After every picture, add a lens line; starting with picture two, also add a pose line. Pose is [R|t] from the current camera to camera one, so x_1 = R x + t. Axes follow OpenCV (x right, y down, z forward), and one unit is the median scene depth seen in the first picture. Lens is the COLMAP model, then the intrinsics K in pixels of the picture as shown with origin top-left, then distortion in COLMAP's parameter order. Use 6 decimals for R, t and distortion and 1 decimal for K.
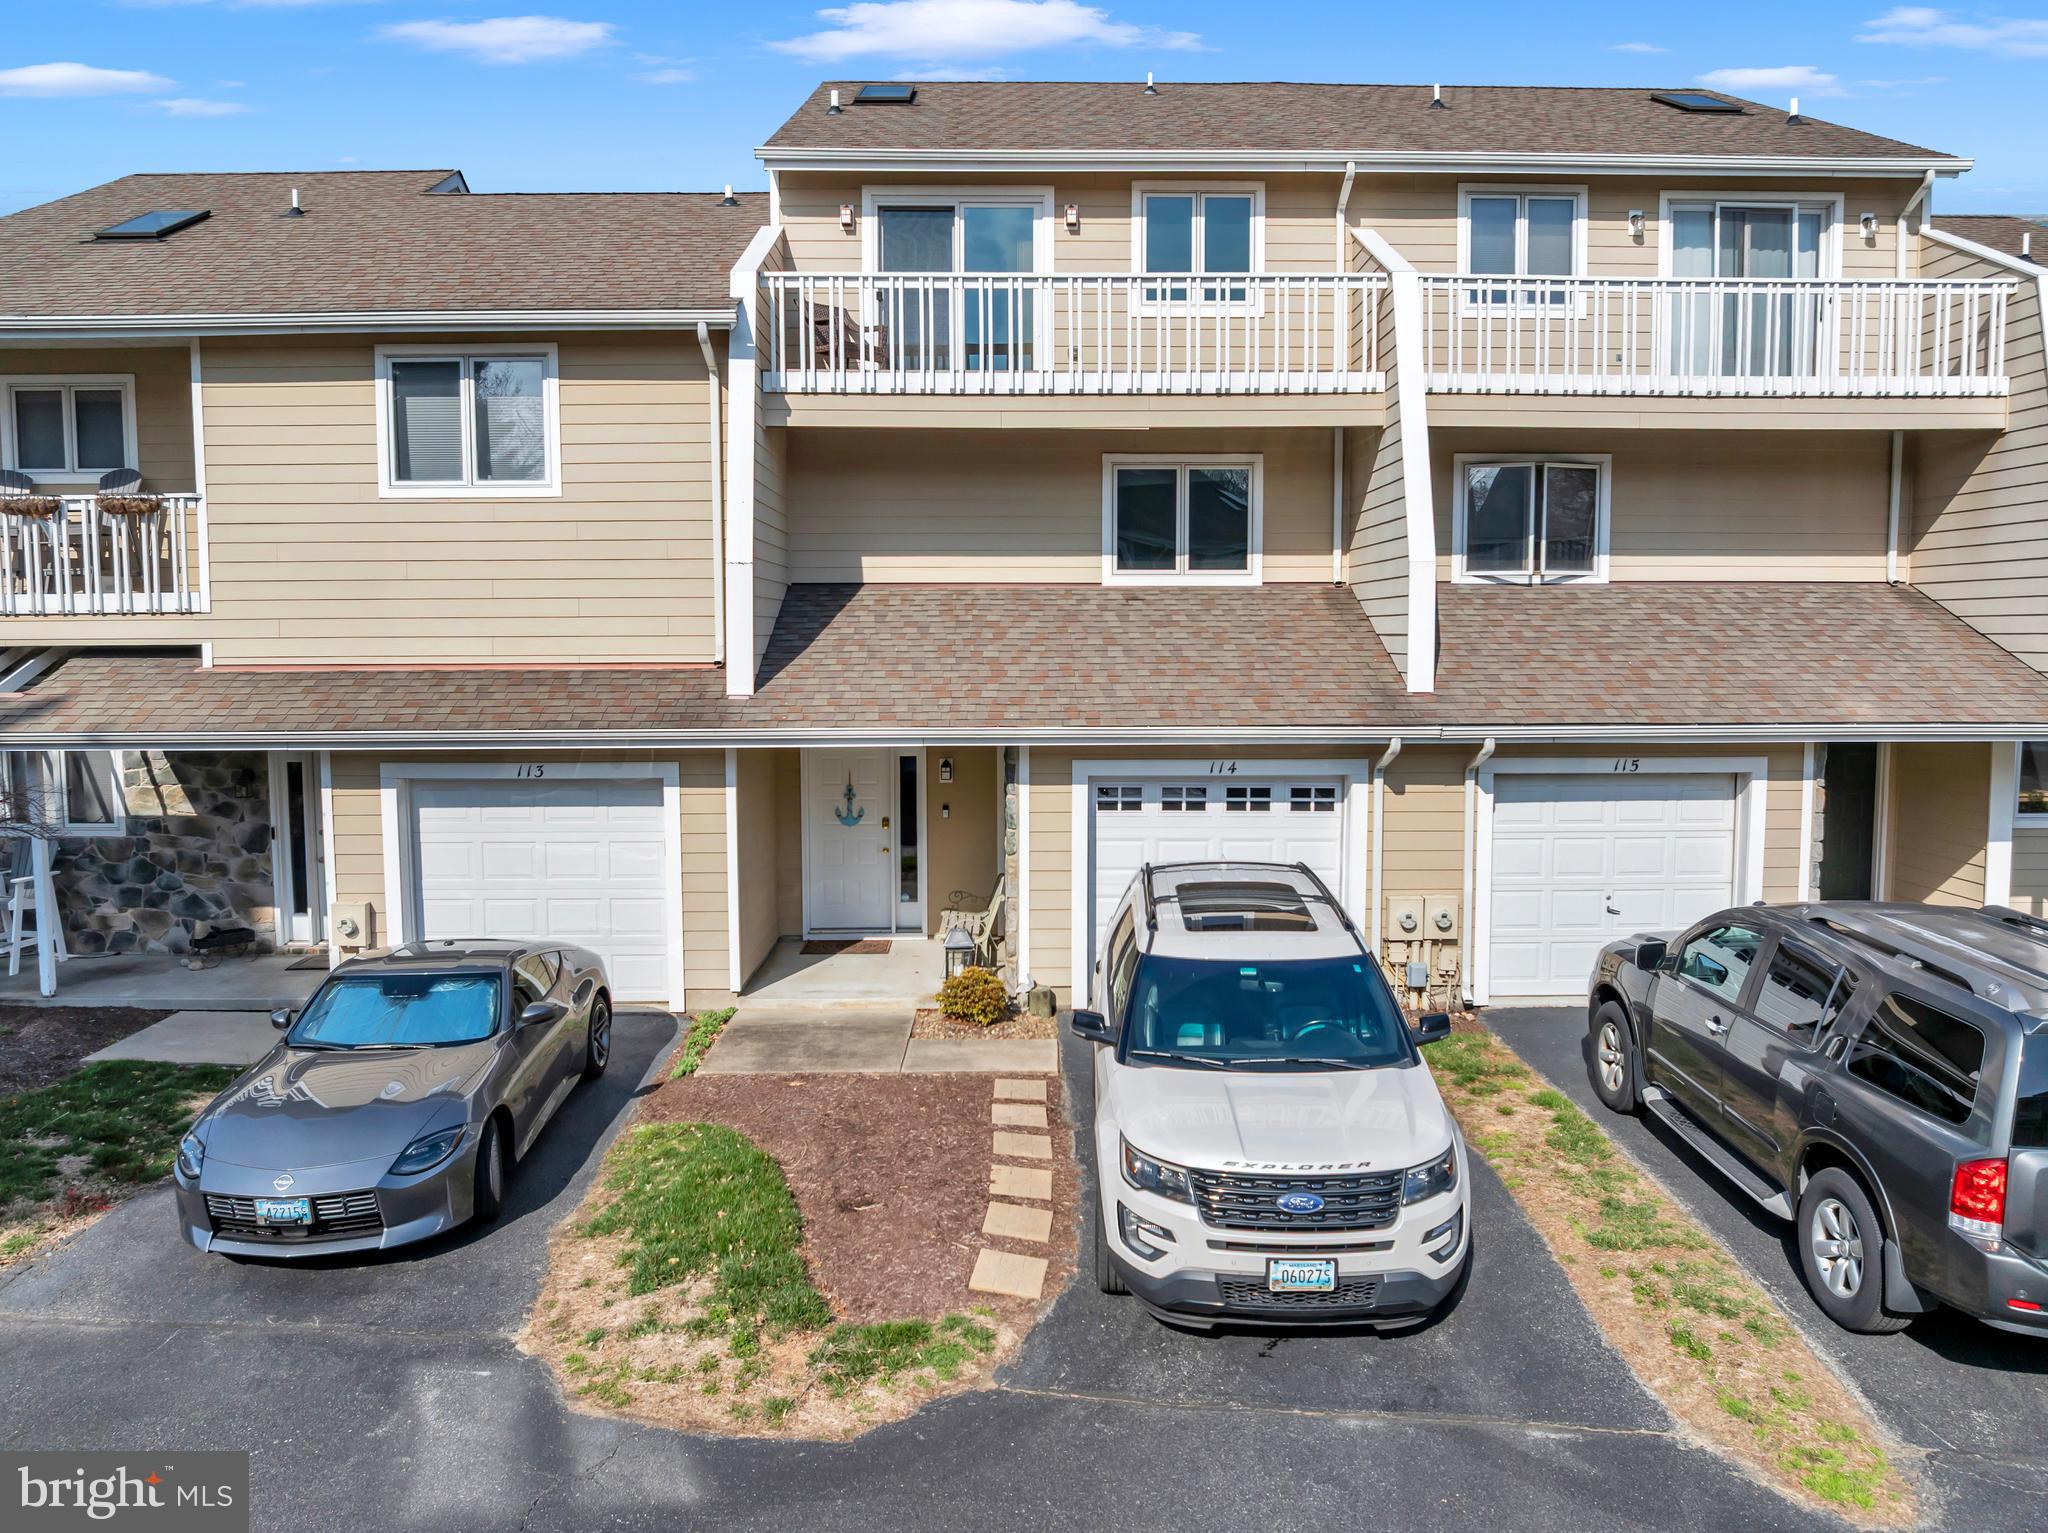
lens RADIAL K [[1444.5, 0, 1020.4], [0, 1444.5, 761.8], [0, 0, 1]] dist [-0.050045, 0.016665]
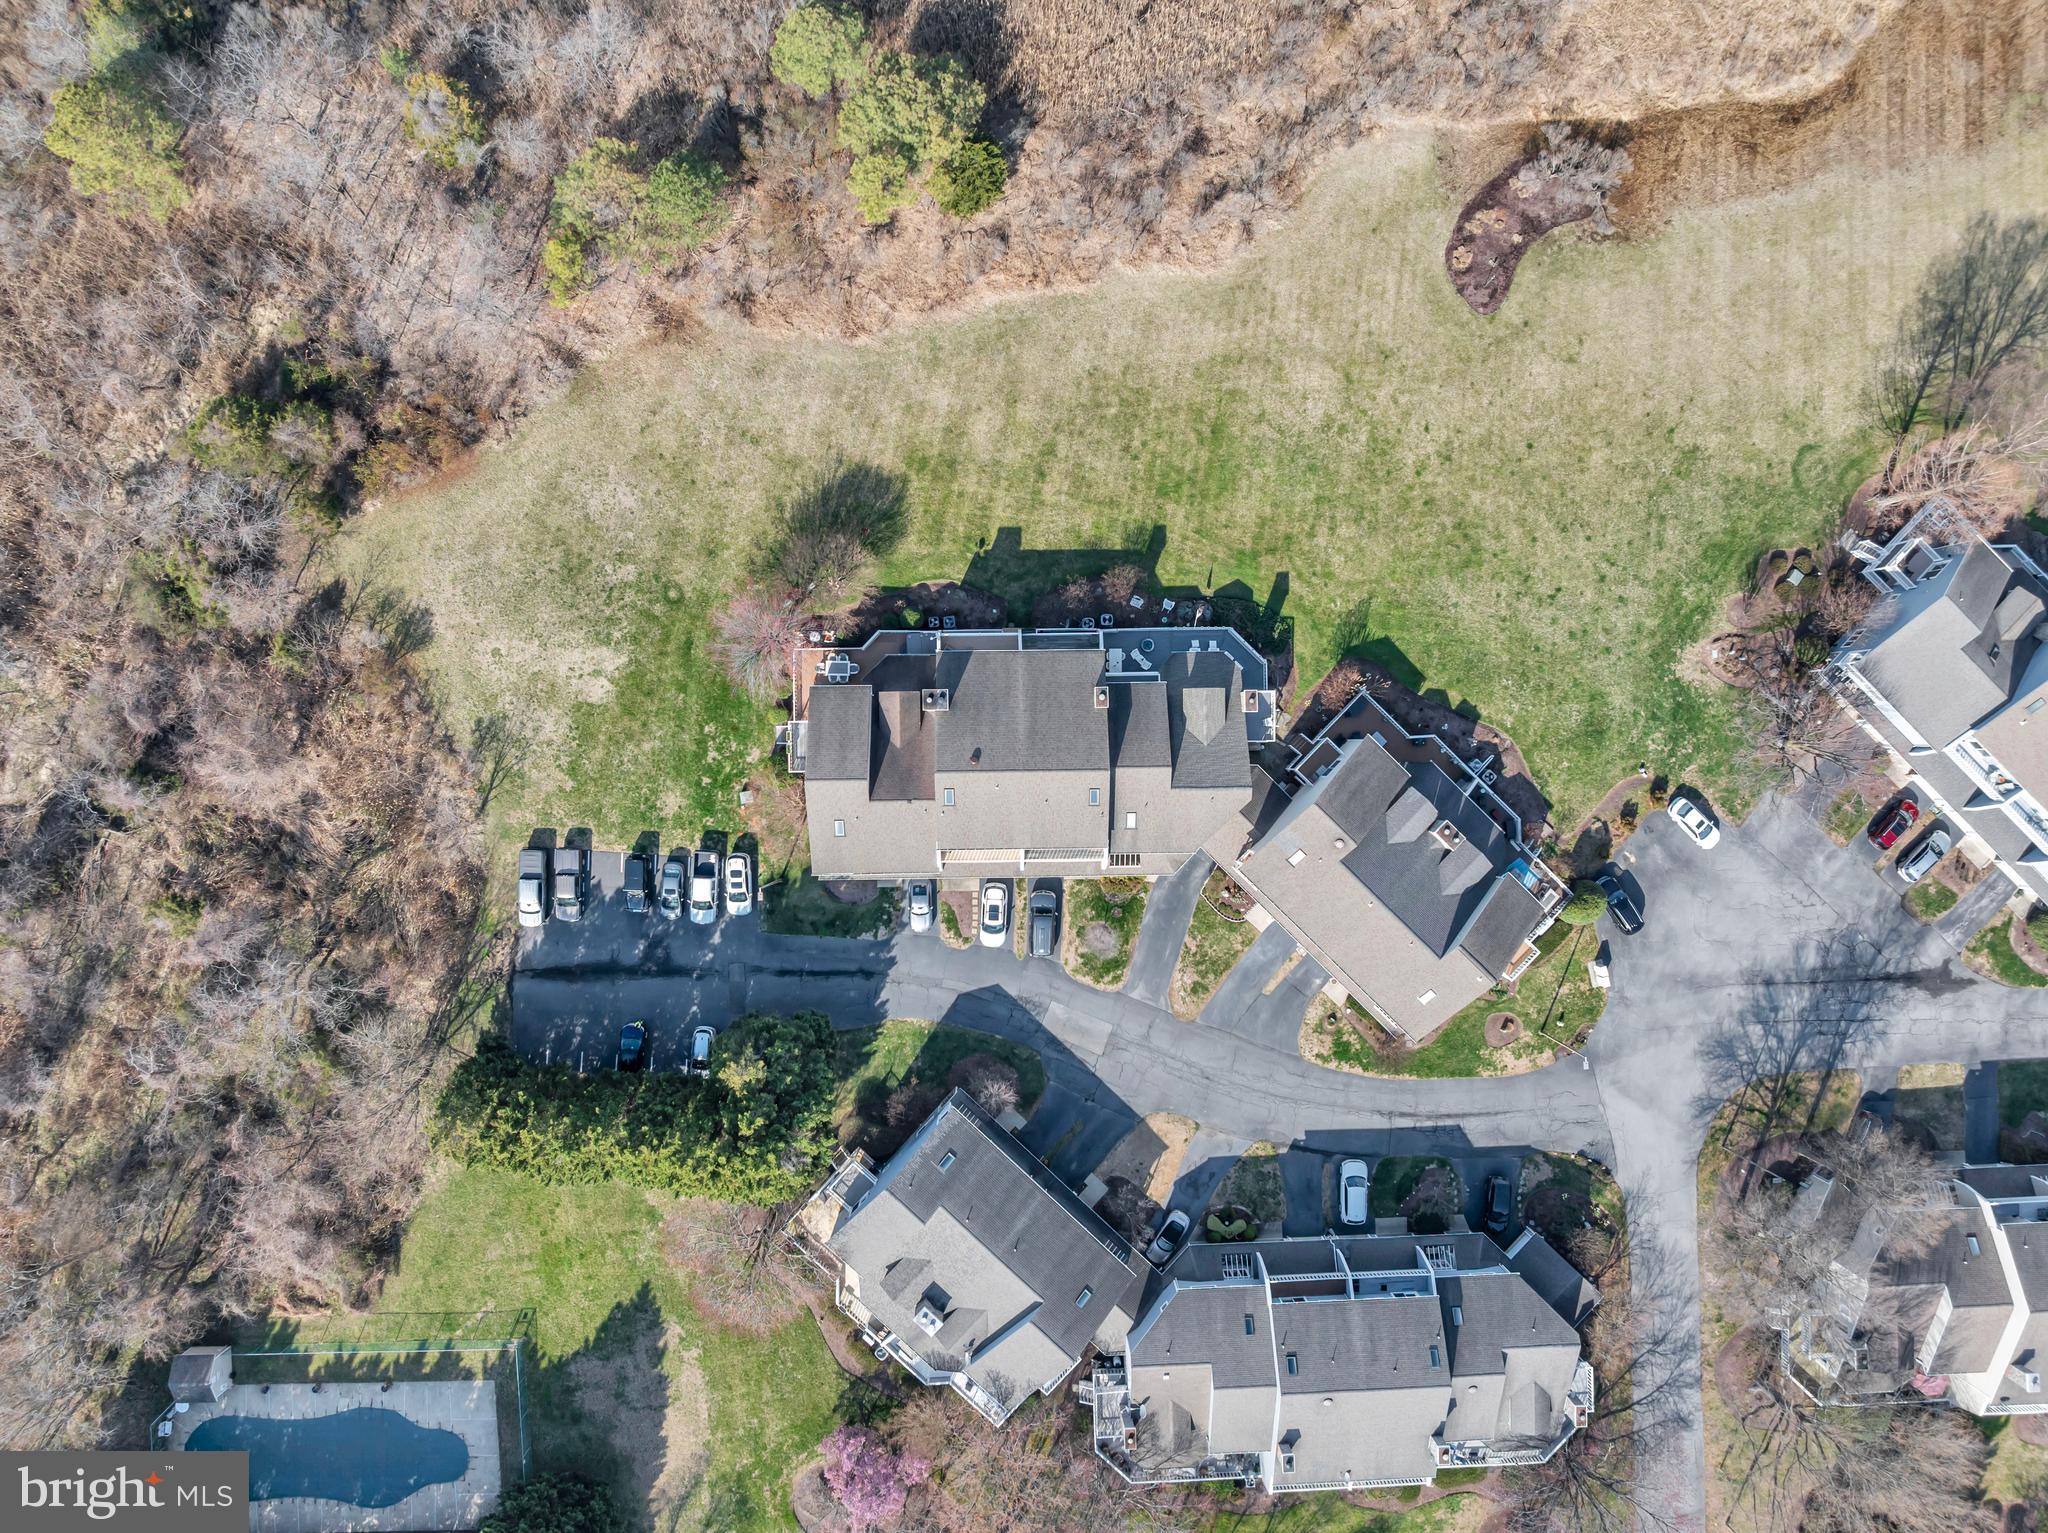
lens RADIAL K [[1444.5, 0, 1003.4], [0, 1444.5, 764.9], [0, 0, 1]] dist [-0.050045, 0.016665]
pose [[0.999981, 0.003054, 0.005443, 0.119734], [-0.005654, 0.073707, 0.997264, -8.482176], [0.002644, -0.997275, 0.073723, 0.976533]]
